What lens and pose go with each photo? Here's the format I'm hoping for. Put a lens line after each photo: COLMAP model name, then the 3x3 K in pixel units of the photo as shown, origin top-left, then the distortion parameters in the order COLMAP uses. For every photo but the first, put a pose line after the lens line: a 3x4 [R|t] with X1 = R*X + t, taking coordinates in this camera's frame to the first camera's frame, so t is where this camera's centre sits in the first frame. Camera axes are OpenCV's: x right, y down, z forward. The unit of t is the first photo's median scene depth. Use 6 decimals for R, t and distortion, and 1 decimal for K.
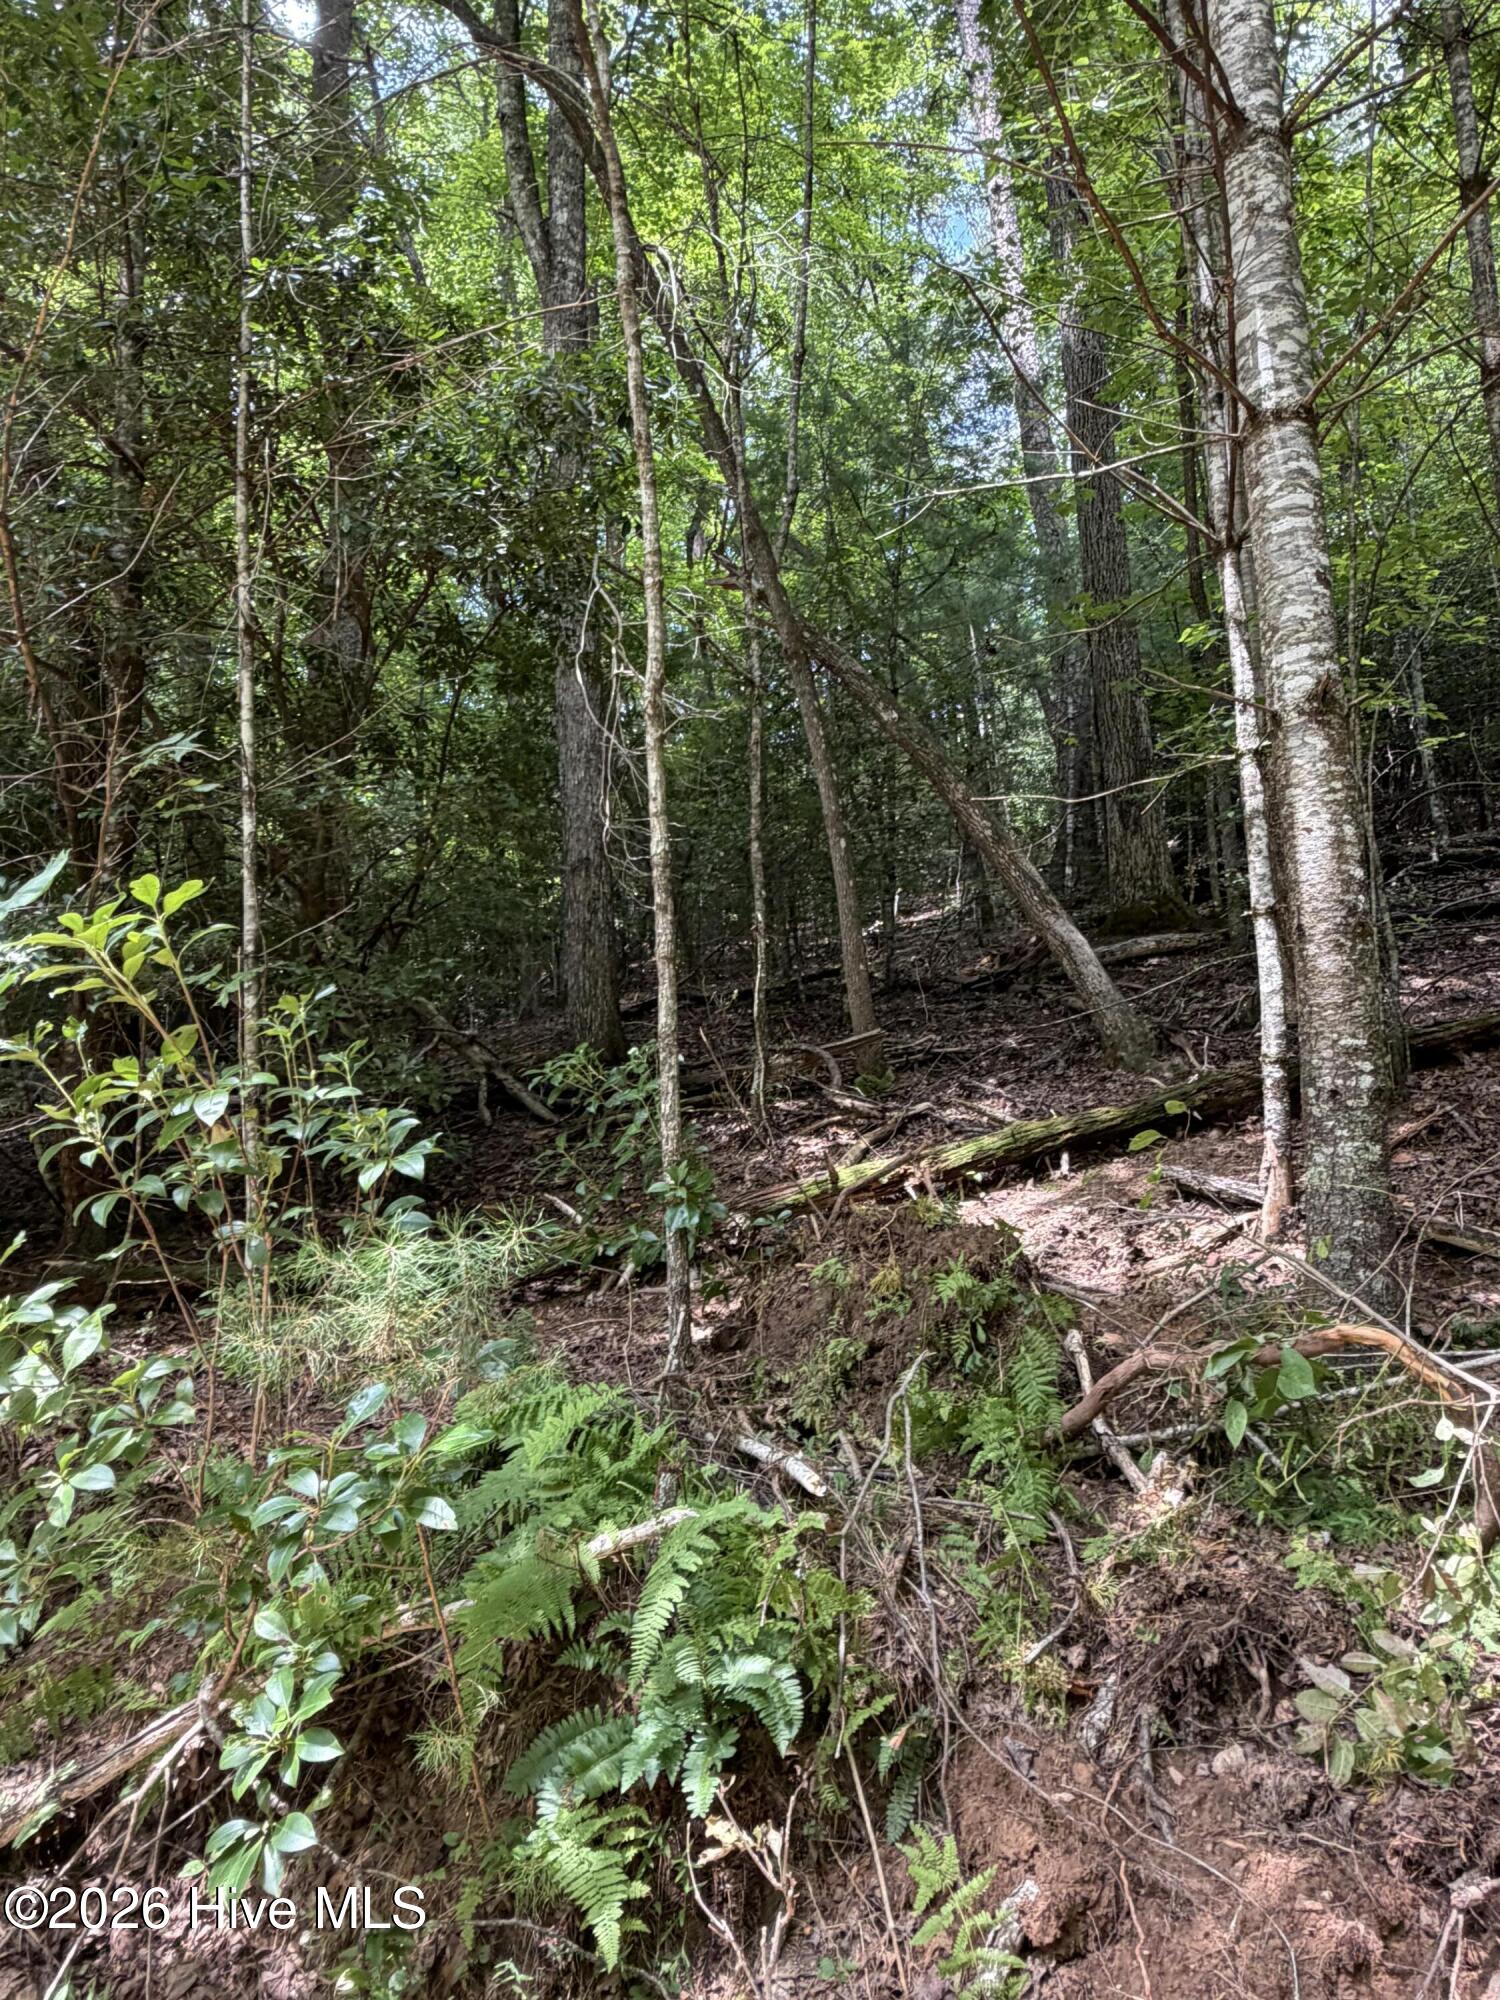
lens RADIAL K [[1335.8, 0, 748.3], [0, 1335.8, 1002.2], [0, 0, 1]] dist [-0.000817, 0.000572]
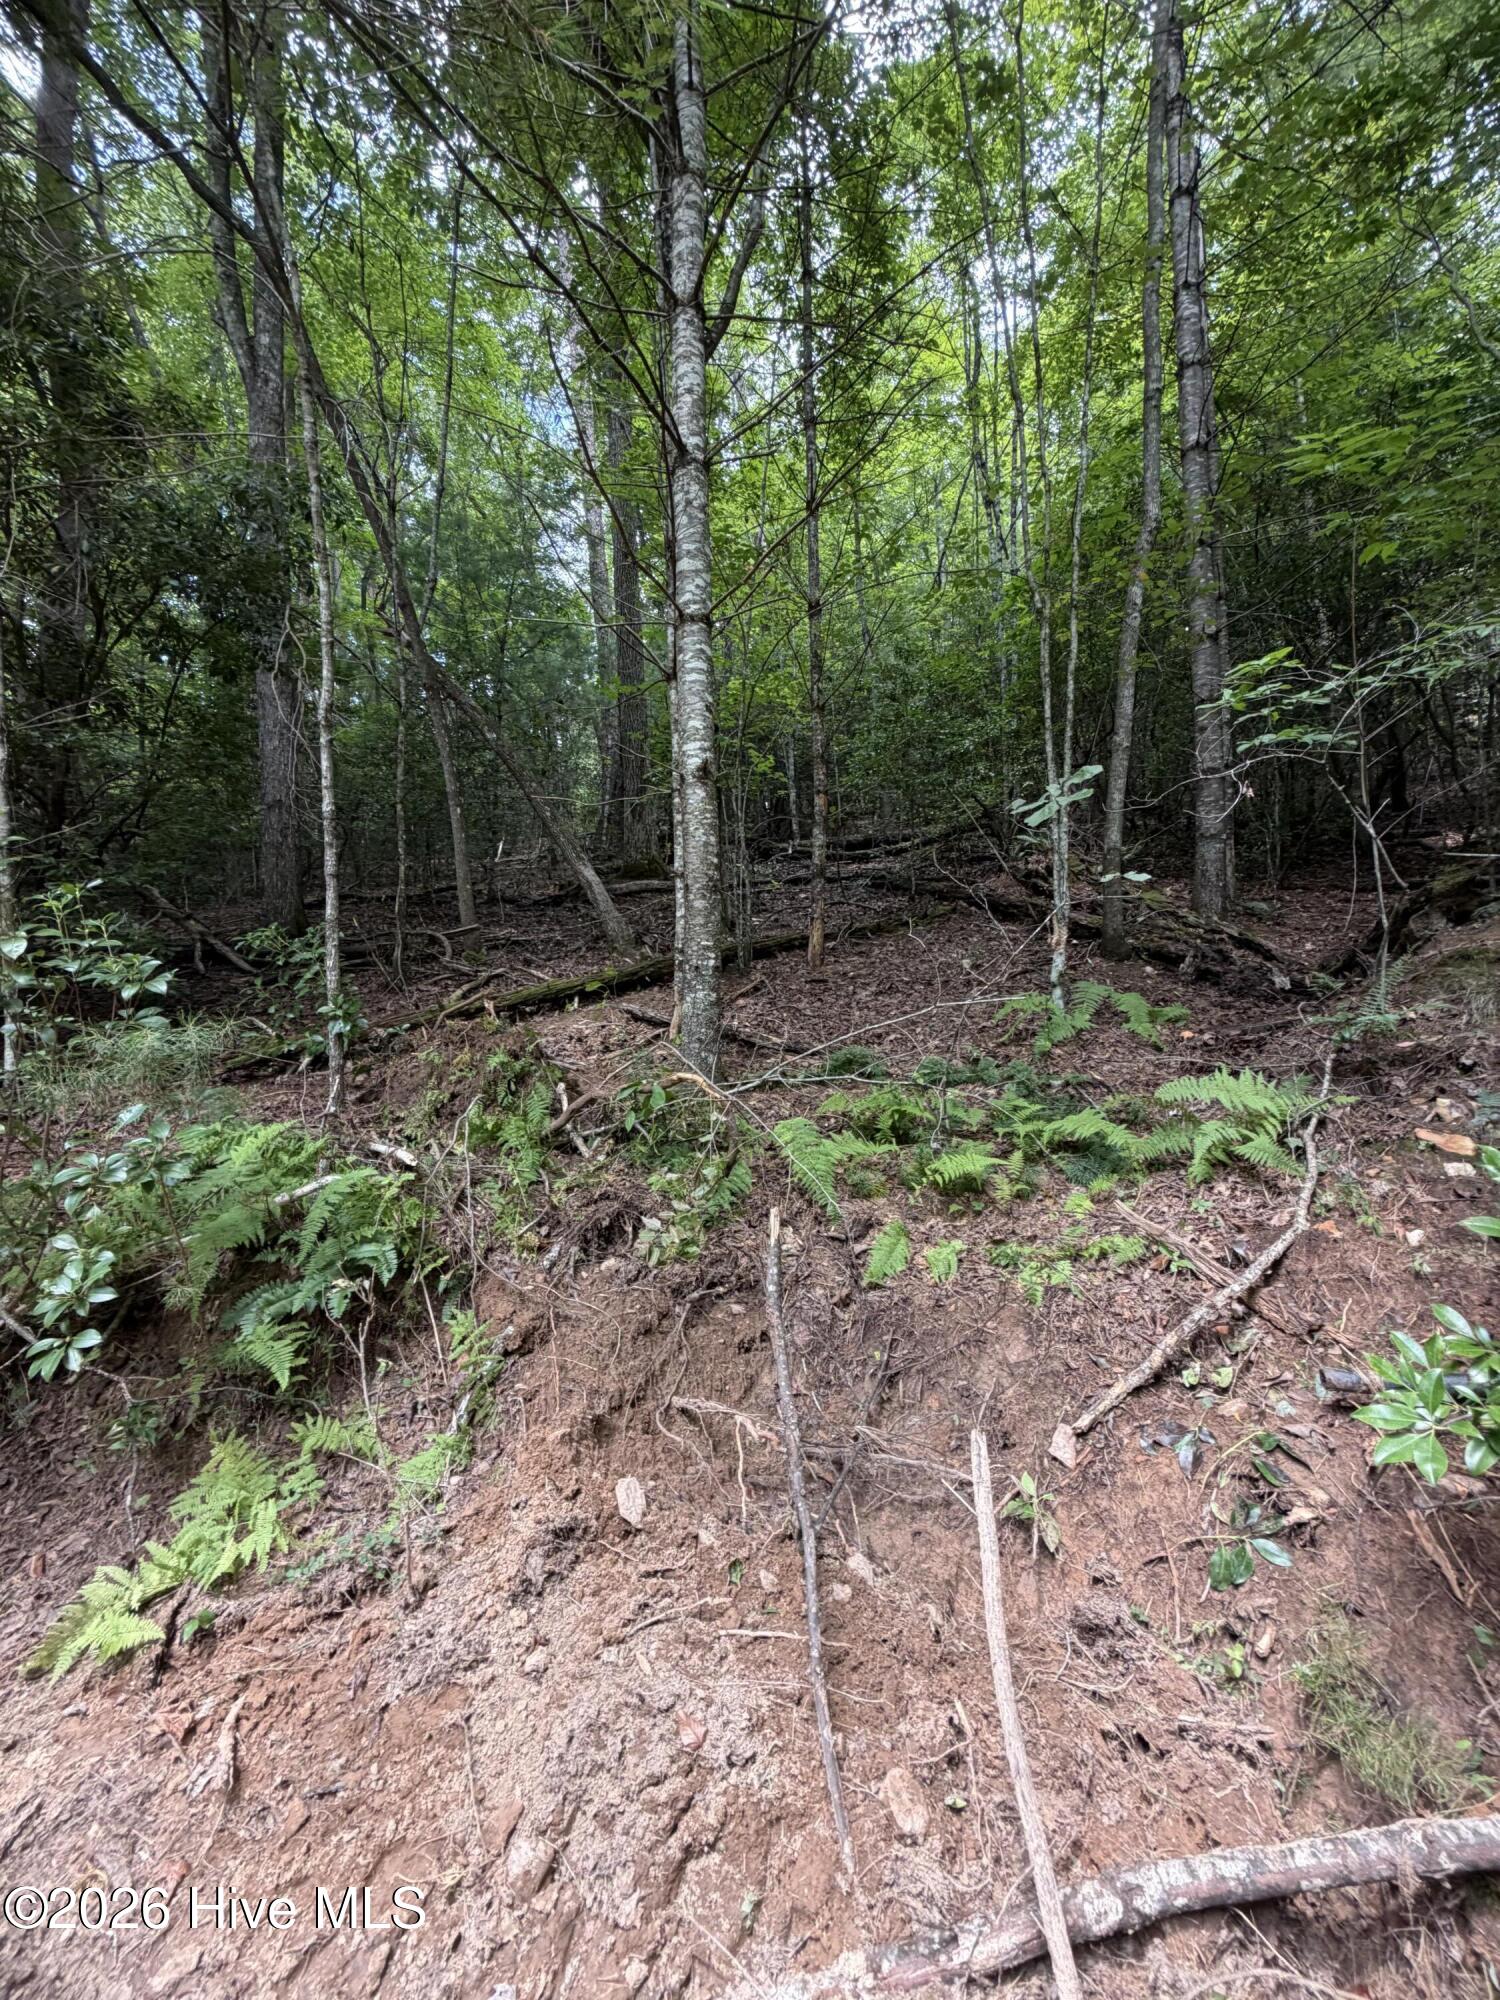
lens RADIAL K [[795.8, 0, 754.4], [0, 795.8, 993.1], [0, 0, 1]] dist [-0.001160, -0.000027]
pose [[0.913401, 0.020923, 0.406522, 0.025613], [-0.061506, 0.994306, 0.087019, -0.005584], [-0.402386, -0.104487, 0.909488, -0.174805]]
